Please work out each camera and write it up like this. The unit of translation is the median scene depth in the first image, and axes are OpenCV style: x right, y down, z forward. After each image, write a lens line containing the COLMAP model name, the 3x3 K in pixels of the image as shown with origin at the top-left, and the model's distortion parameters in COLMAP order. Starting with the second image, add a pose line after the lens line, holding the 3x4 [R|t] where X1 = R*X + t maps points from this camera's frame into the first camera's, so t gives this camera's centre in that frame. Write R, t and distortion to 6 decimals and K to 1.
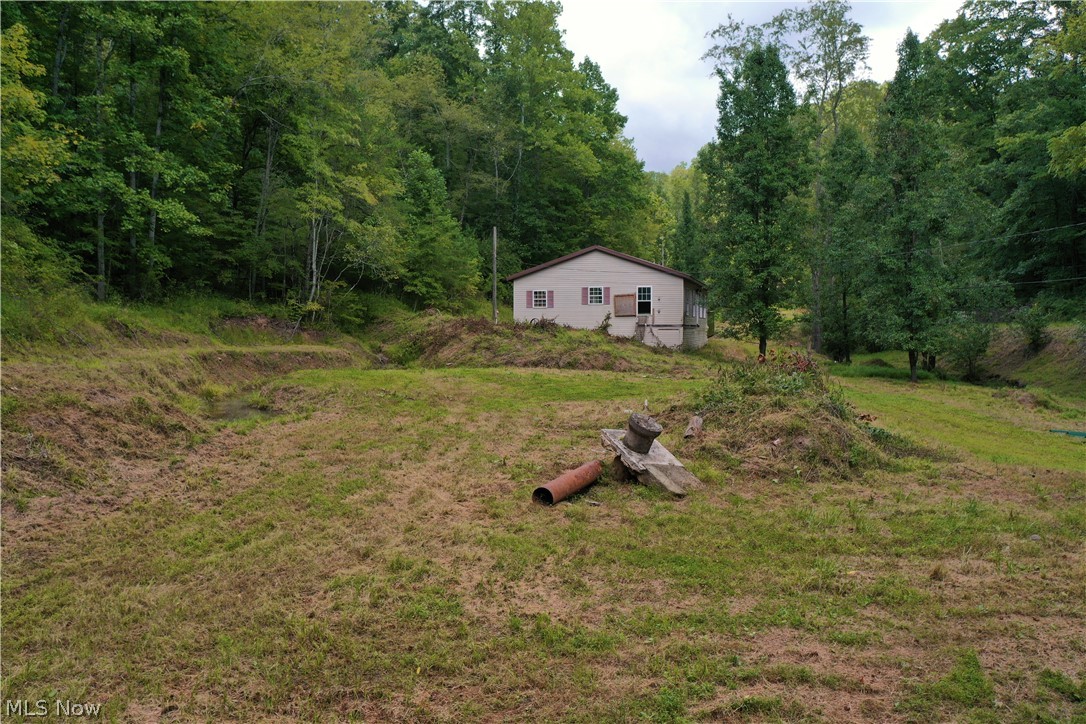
lens RADIAL K [[858.0, 0, 546.9], [0, 858.0, 358.4], [0, 0, 1]] dist [-0.000375, 0.000353]
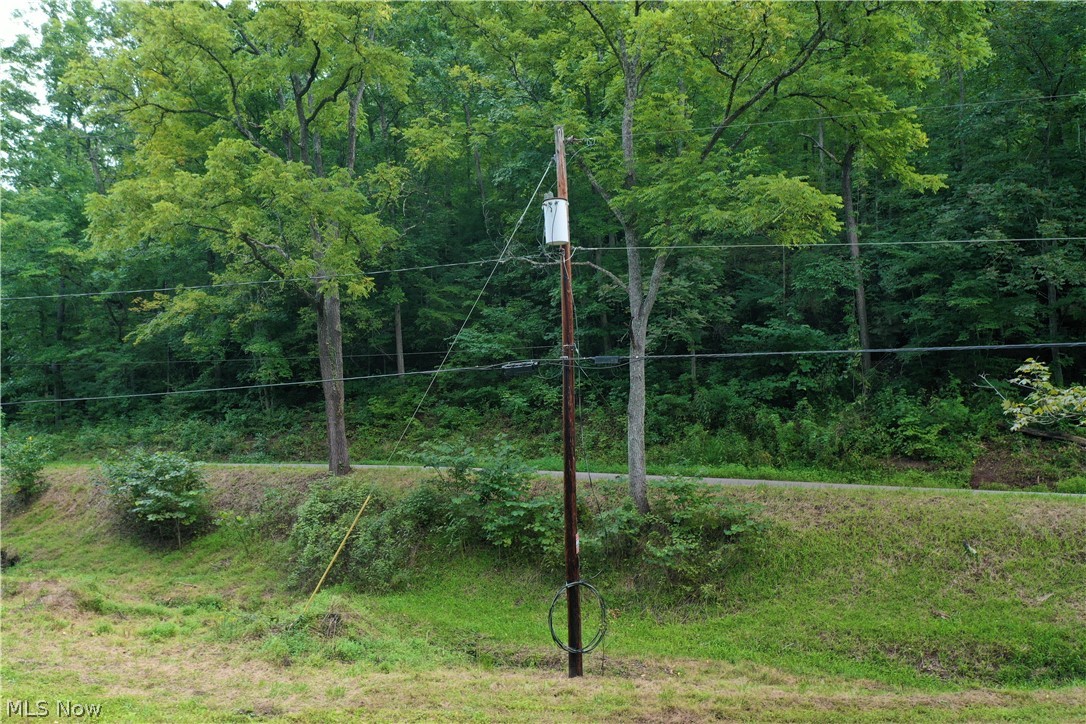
lens RADIAL K [[858.0, 0, 546.9], [0, 858.0, 358.4], [0, 0, 1]] dist [-0.000375, 0.000353]
pose [[0.448617, 0.102609, 0.887814, 0.115941], [0.042394, 0.989826, -0.135820, -0.012621], [-0.892718, 0.098569, 0.439703, 0.283867]]
